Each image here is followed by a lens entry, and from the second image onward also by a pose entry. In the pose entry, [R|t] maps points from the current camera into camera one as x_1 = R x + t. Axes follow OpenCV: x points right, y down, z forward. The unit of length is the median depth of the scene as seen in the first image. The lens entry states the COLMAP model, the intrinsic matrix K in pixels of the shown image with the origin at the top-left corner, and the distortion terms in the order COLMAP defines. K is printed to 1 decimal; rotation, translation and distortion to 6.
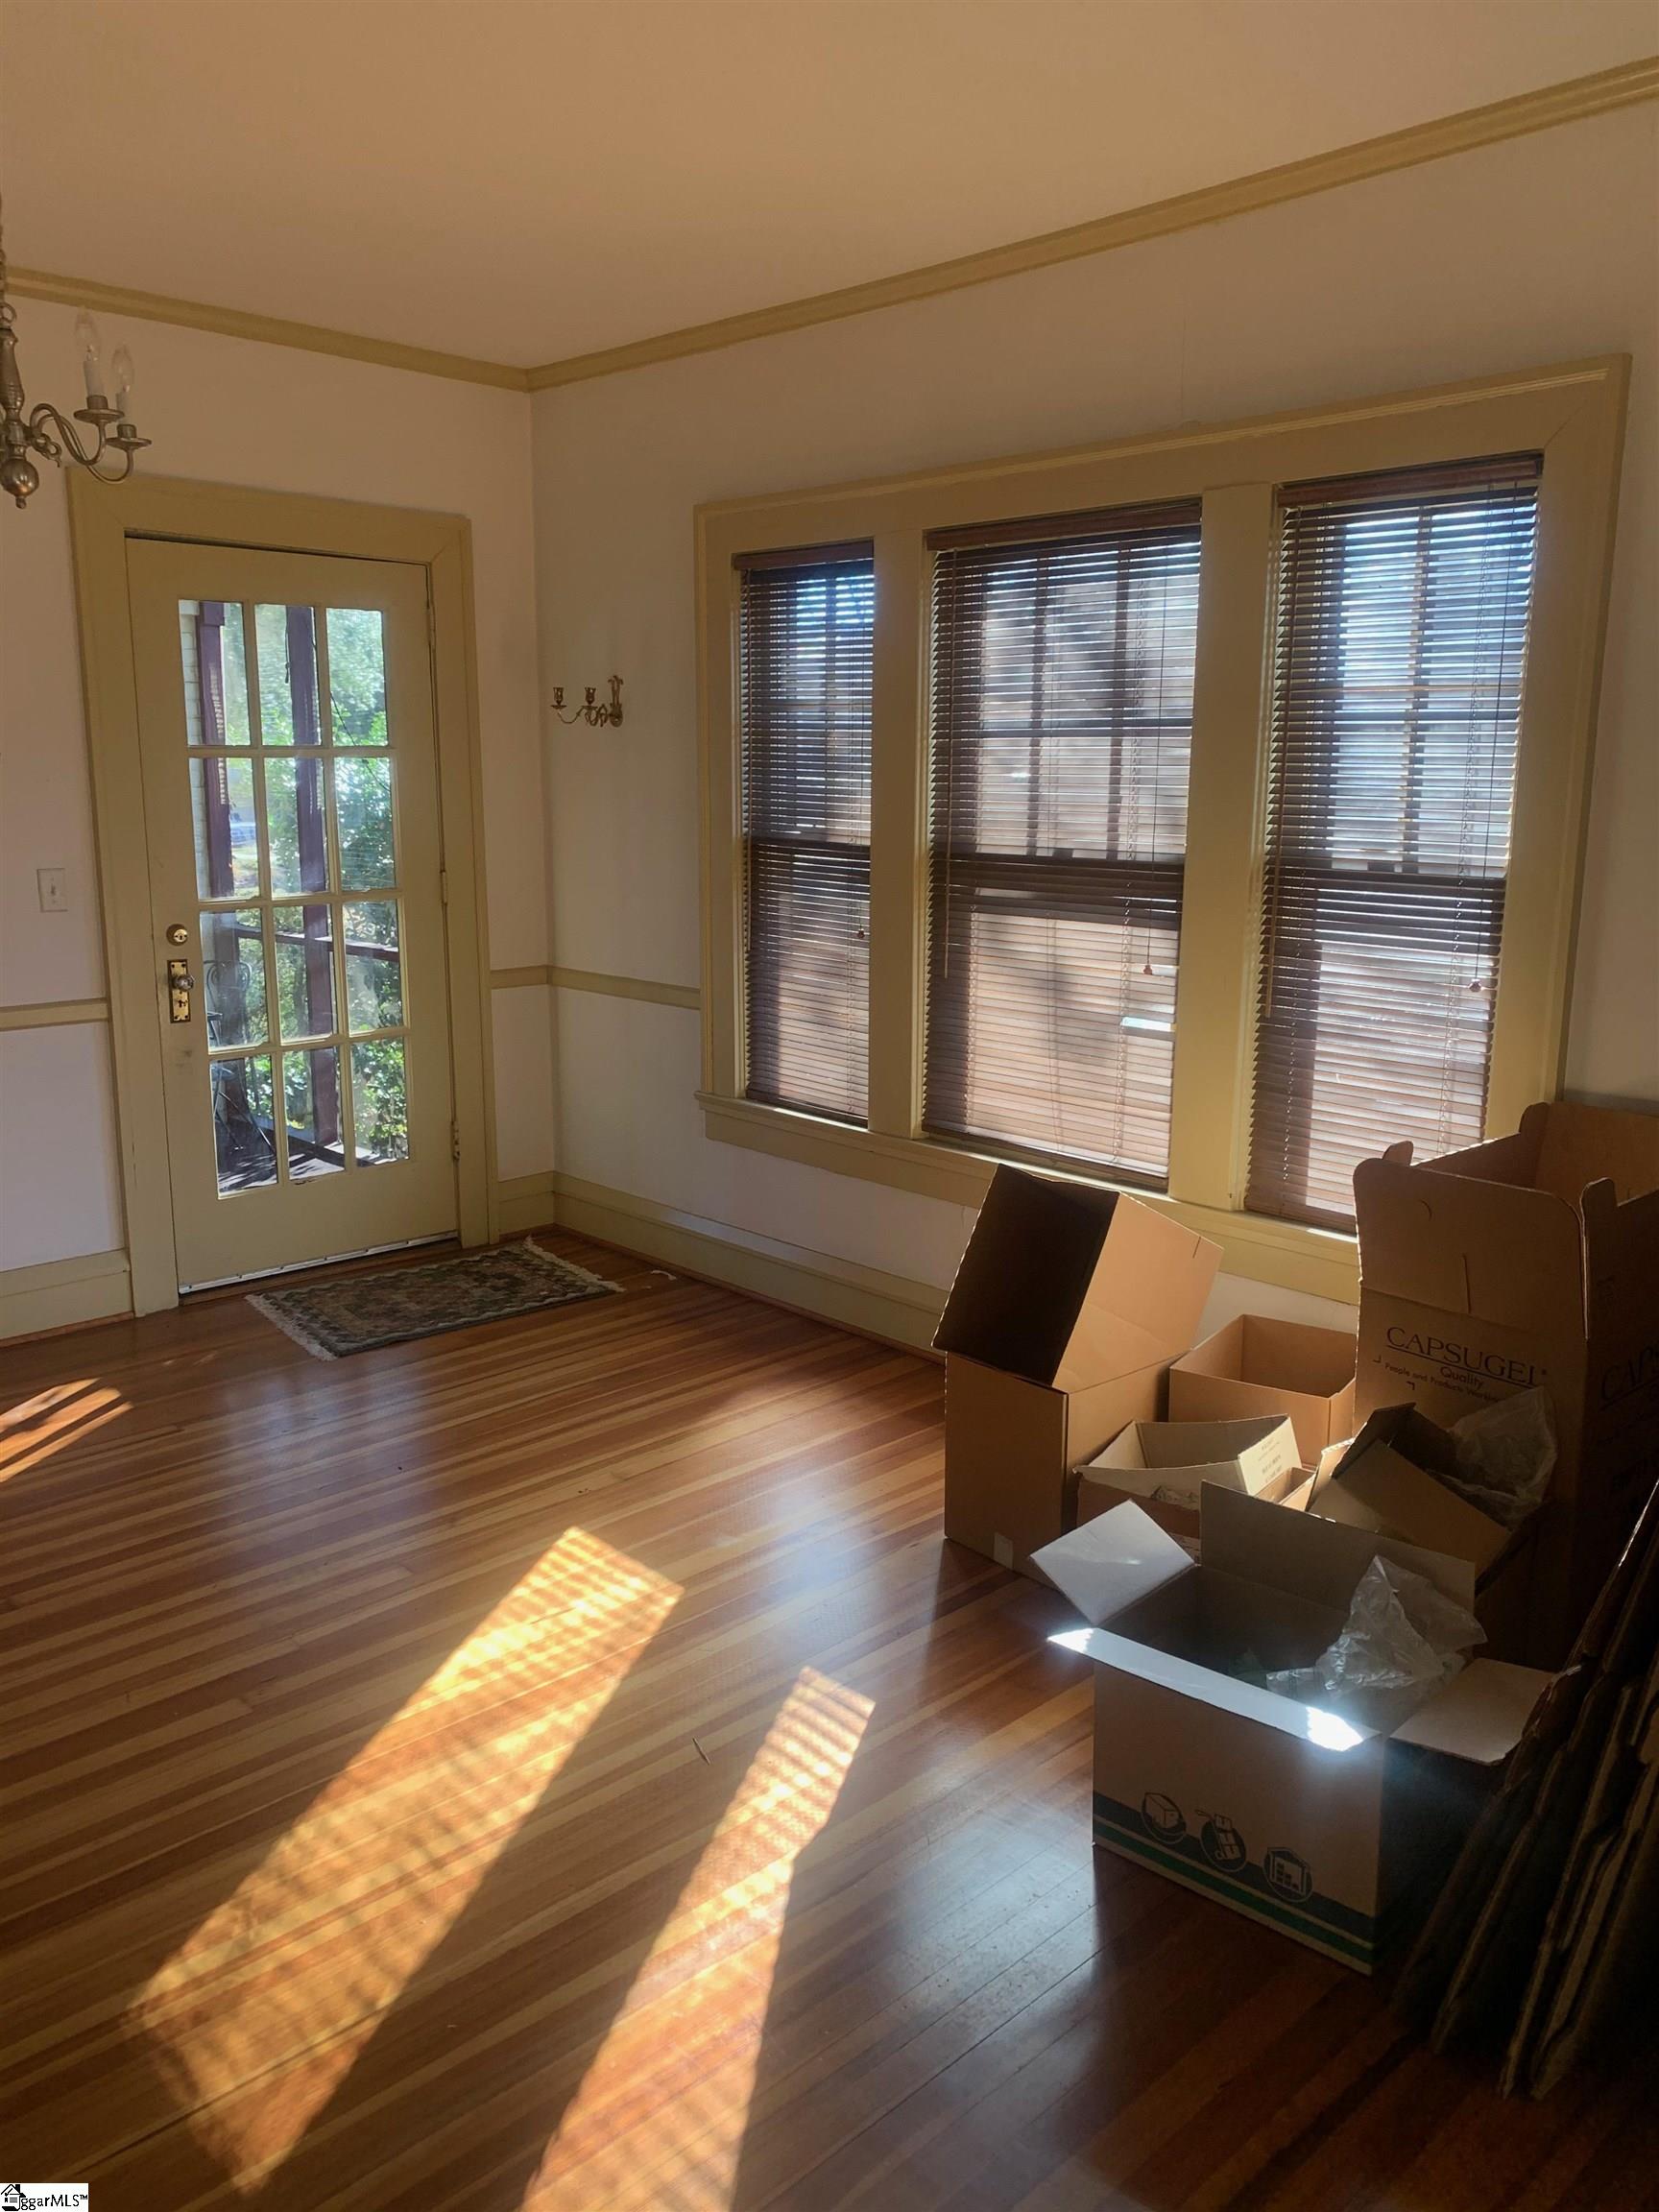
lens RADIAL K [[1687.5, 0, 828.6], [0, 1687.5, 1104.8], [0, 0, 1]] dist [0.010920, -0.020398]
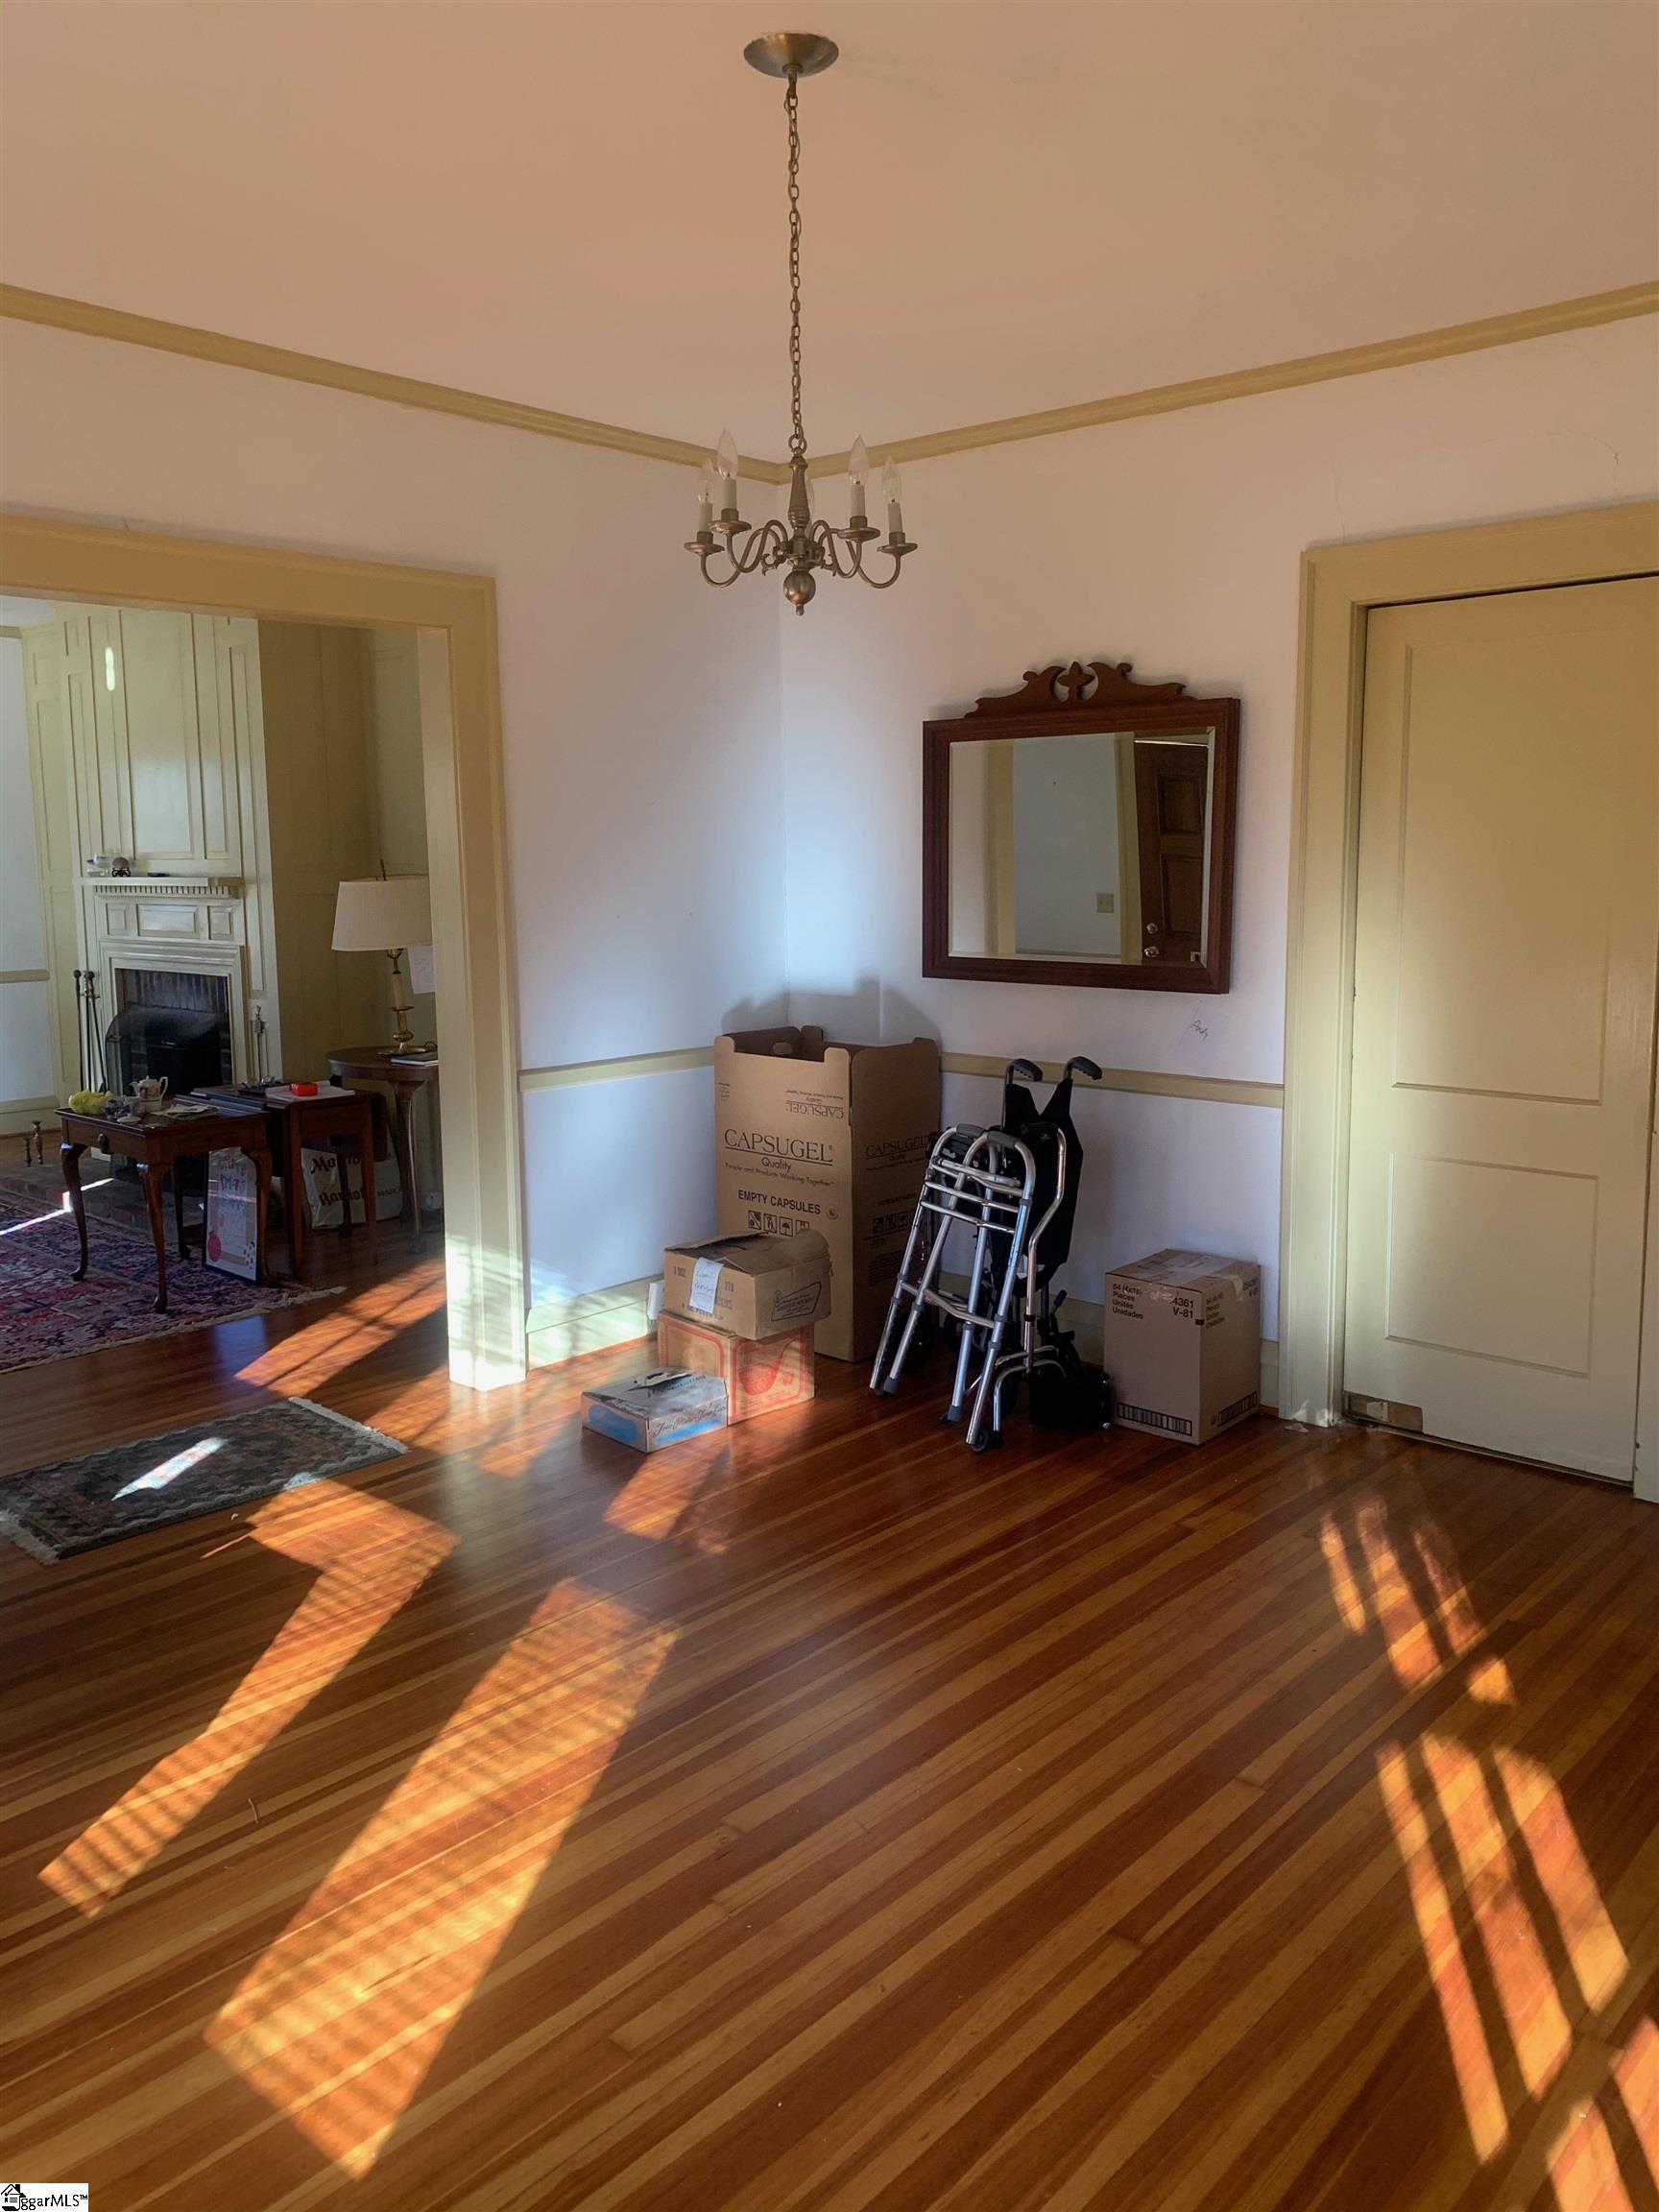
lens RADIAL K [[1687.5, 0, 828.6], [0, 1687.5, 1101.1], [0, 0, 1]] dist [0.010920, -0.020398]
pose [[-0.997371, 0.011304, -0.071580, -0.348305], [-0.013807, 0.940024, 0.340828, -0.361200], [0.071139, 0.340920, -0.937397, 1.819018]]
